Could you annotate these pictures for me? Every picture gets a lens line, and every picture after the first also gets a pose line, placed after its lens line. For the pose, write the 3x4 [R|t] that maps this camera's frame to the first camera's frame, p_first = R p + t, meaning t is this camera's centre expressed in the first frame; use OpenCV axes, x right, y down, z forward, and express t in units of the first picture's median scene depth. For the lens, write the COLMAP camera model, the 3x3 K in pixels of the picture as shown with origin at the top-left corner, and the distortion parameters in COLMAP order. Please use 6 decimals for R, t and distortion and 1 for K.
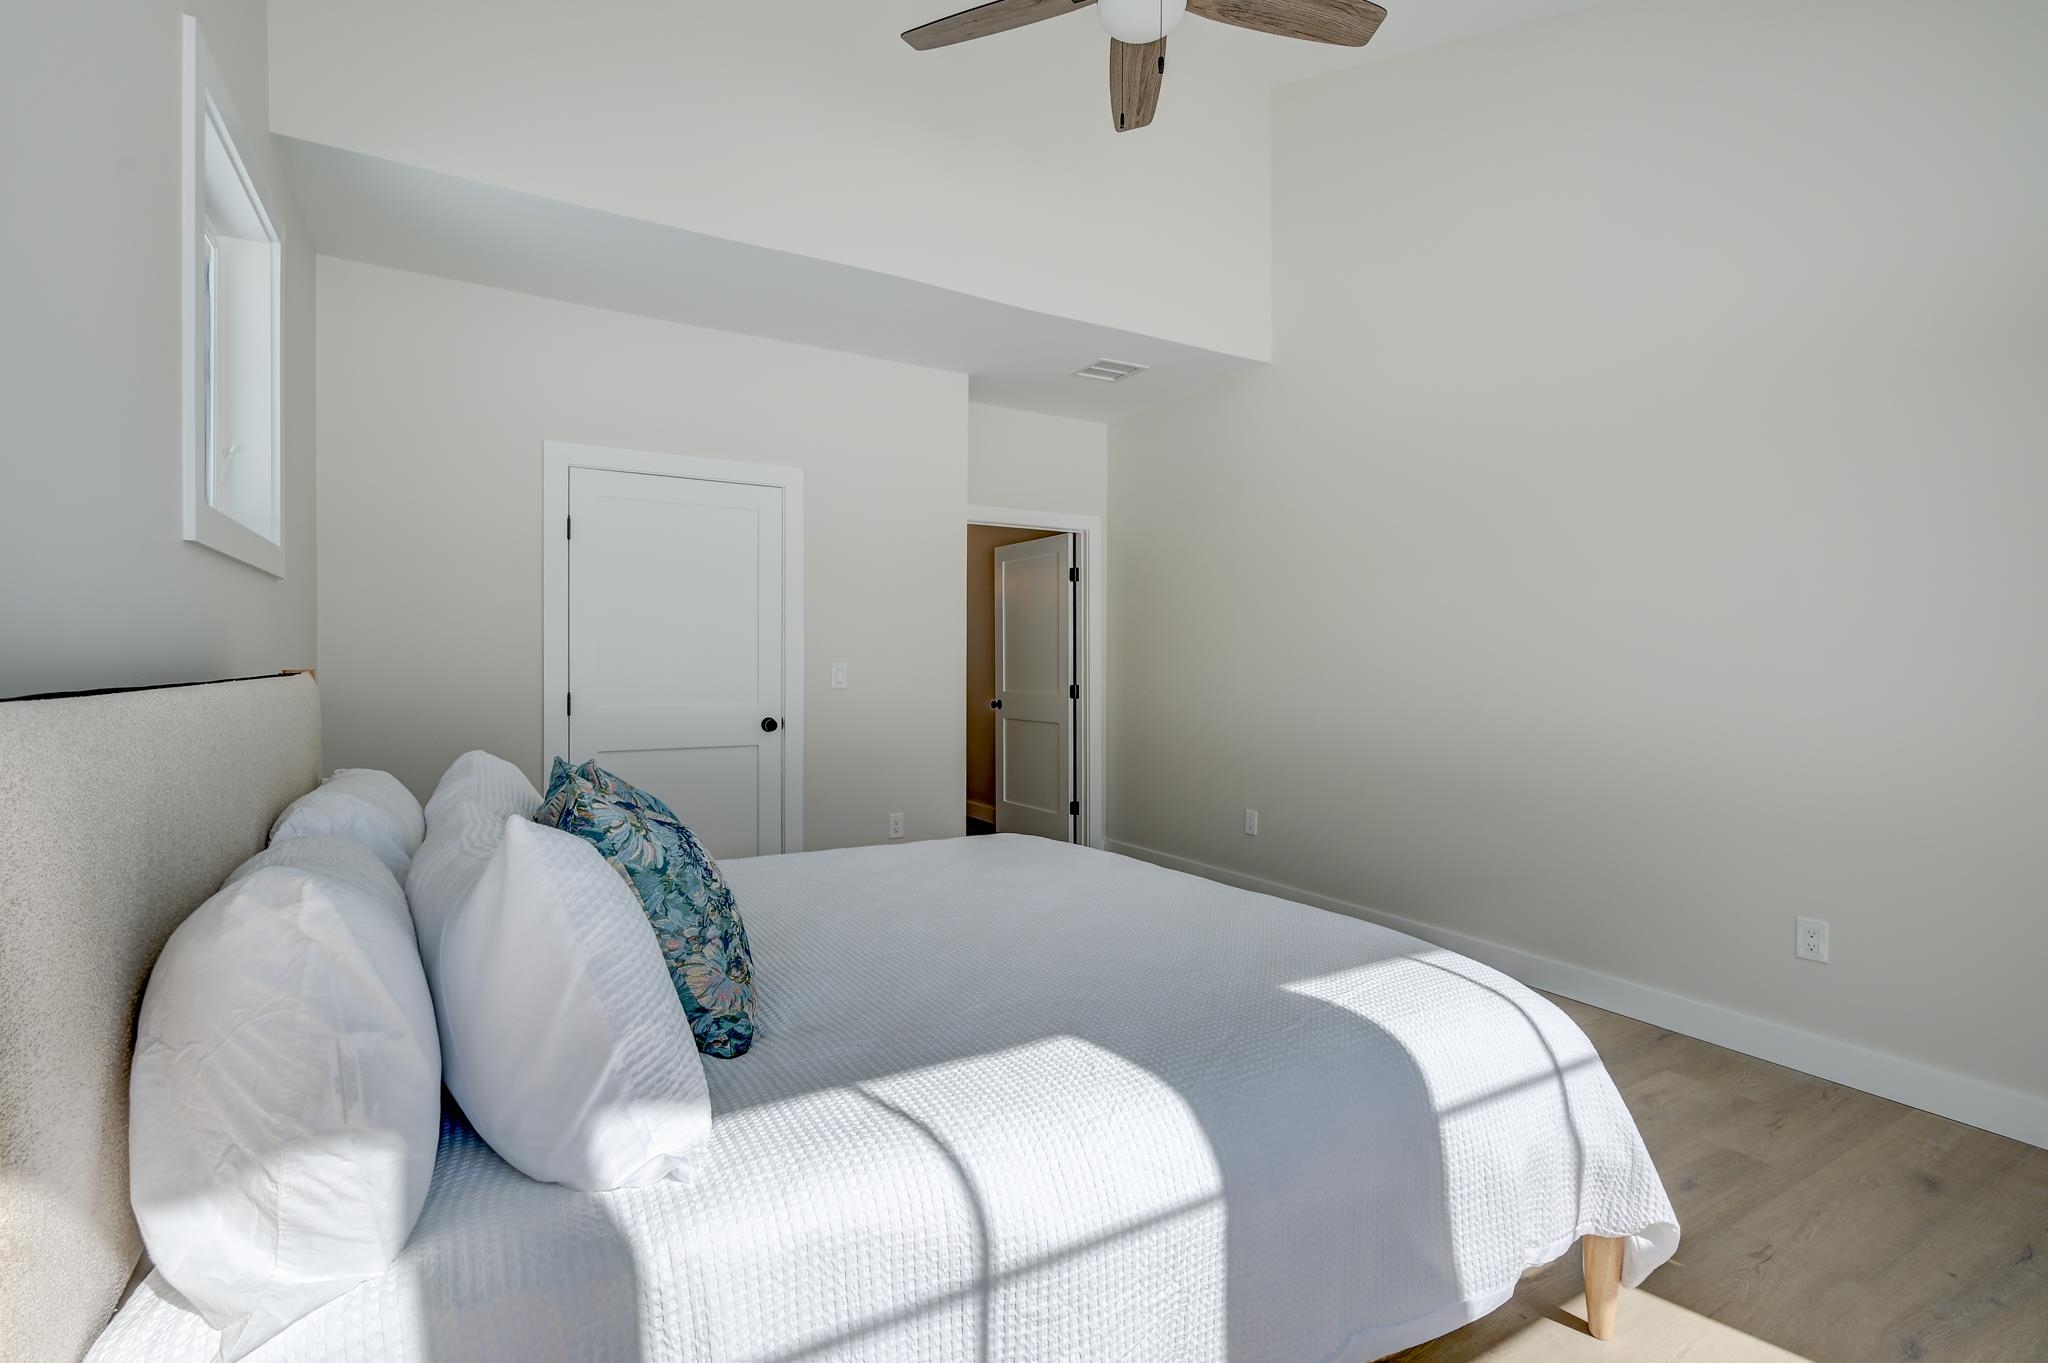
lens RADIAL K [[920.7, 0, 1040.8], [0, 920.7, 651.3], [0, 0, 1]] dist [0.004000, -0.001404]
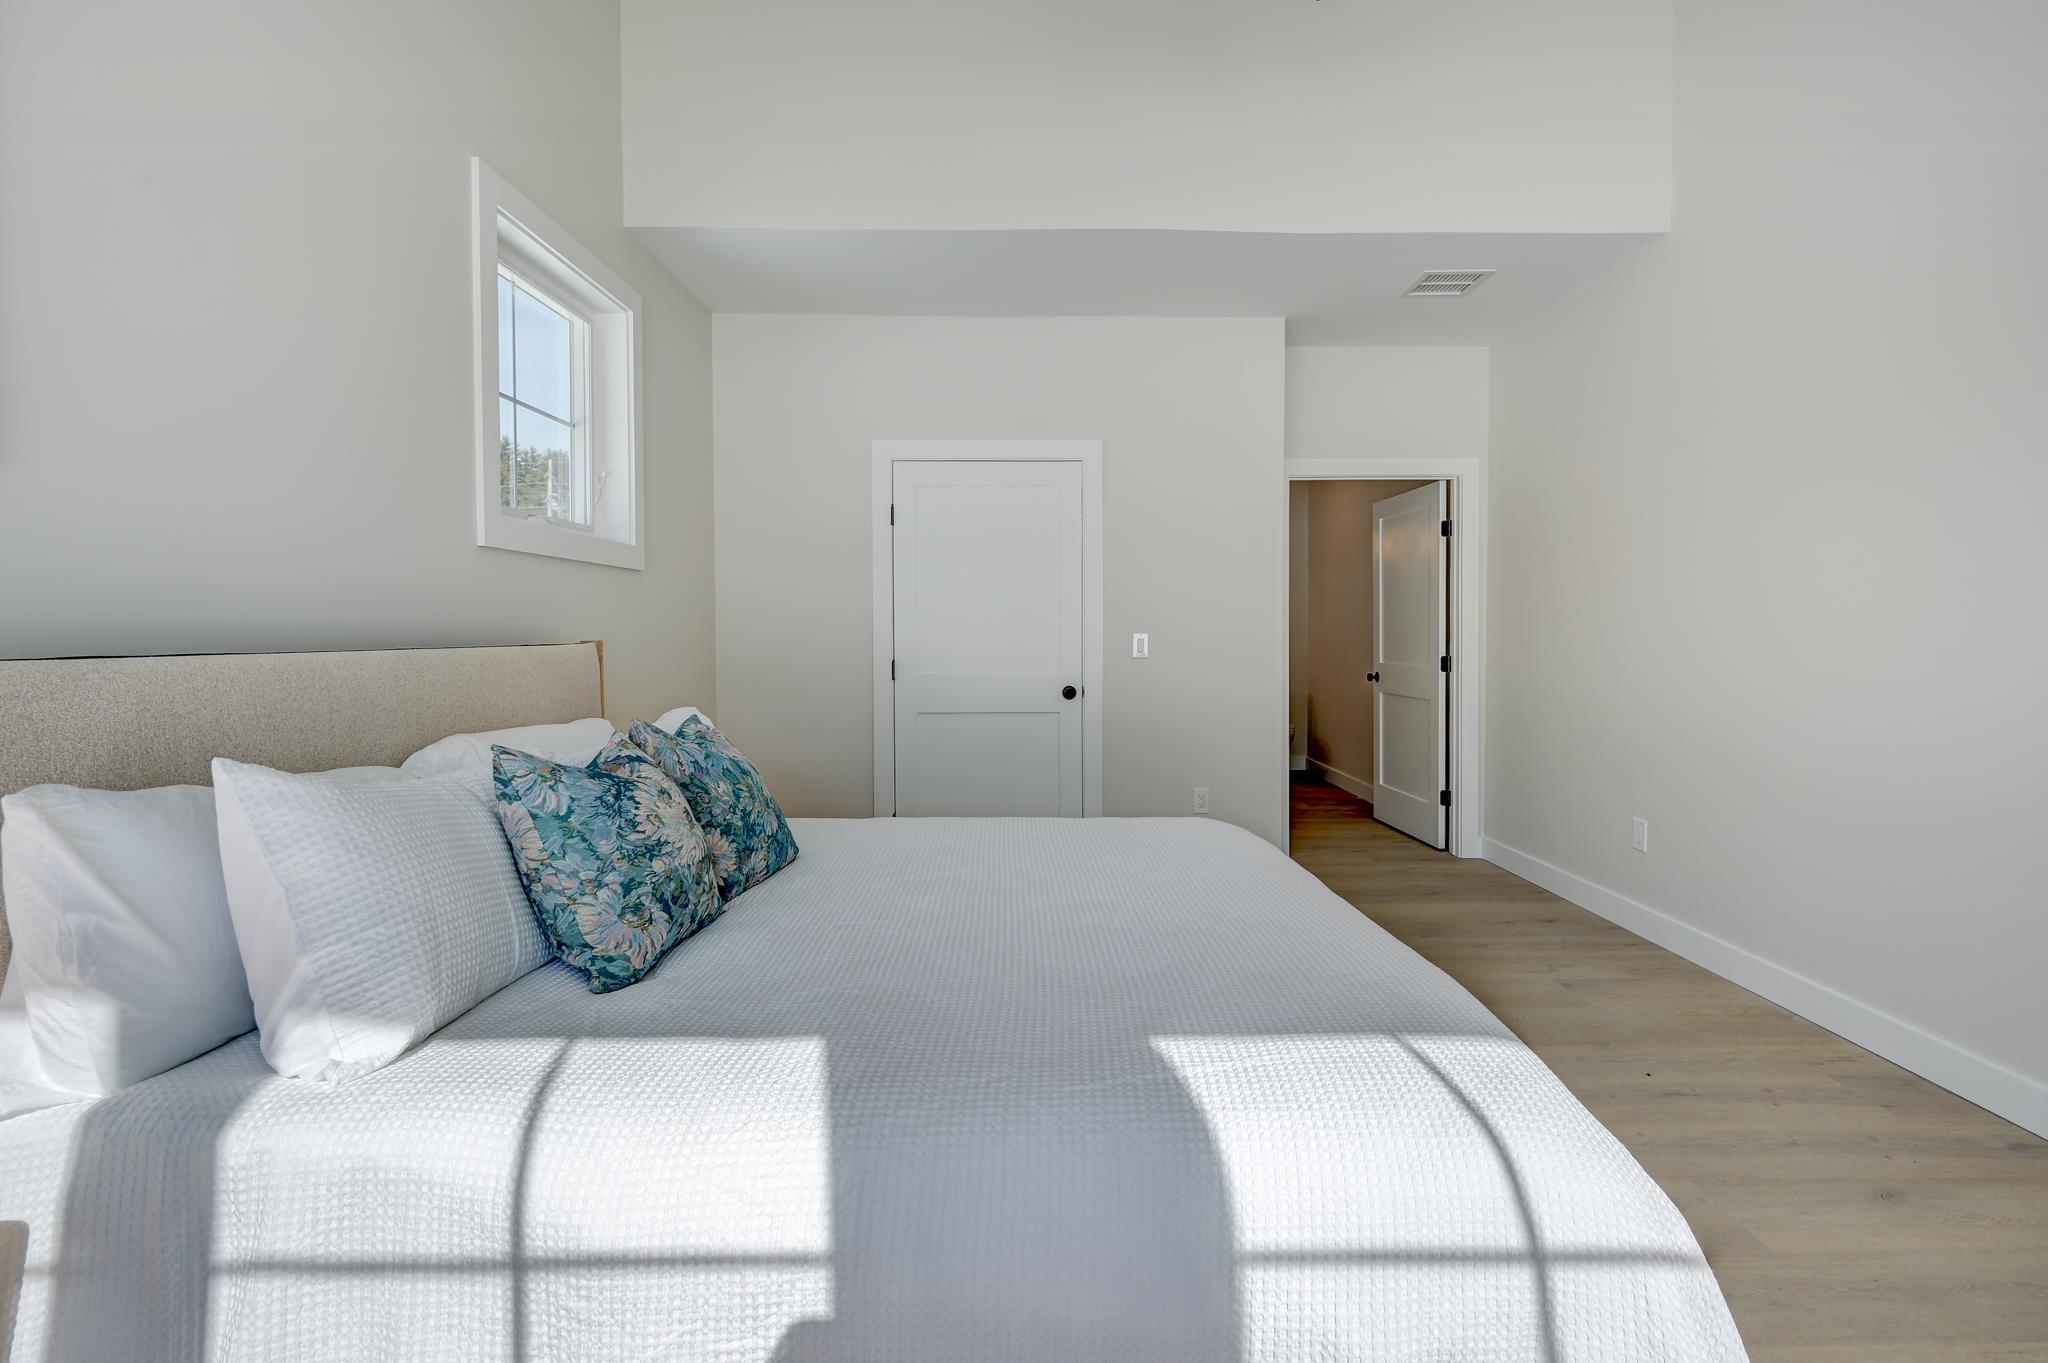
lens RADIAL K [[920.7, 0, 1065.5], [0, 920.7, 641.5], [0, 0, 1]] dist [0.004000, -0.001404]
pose [[0.870463, -0.000516, -0.492234, 0.672260], [0.011651, 0.999741, 0.019557, 0.006495], [0.492096, -0.022759, 0.870243, 0.318478]]
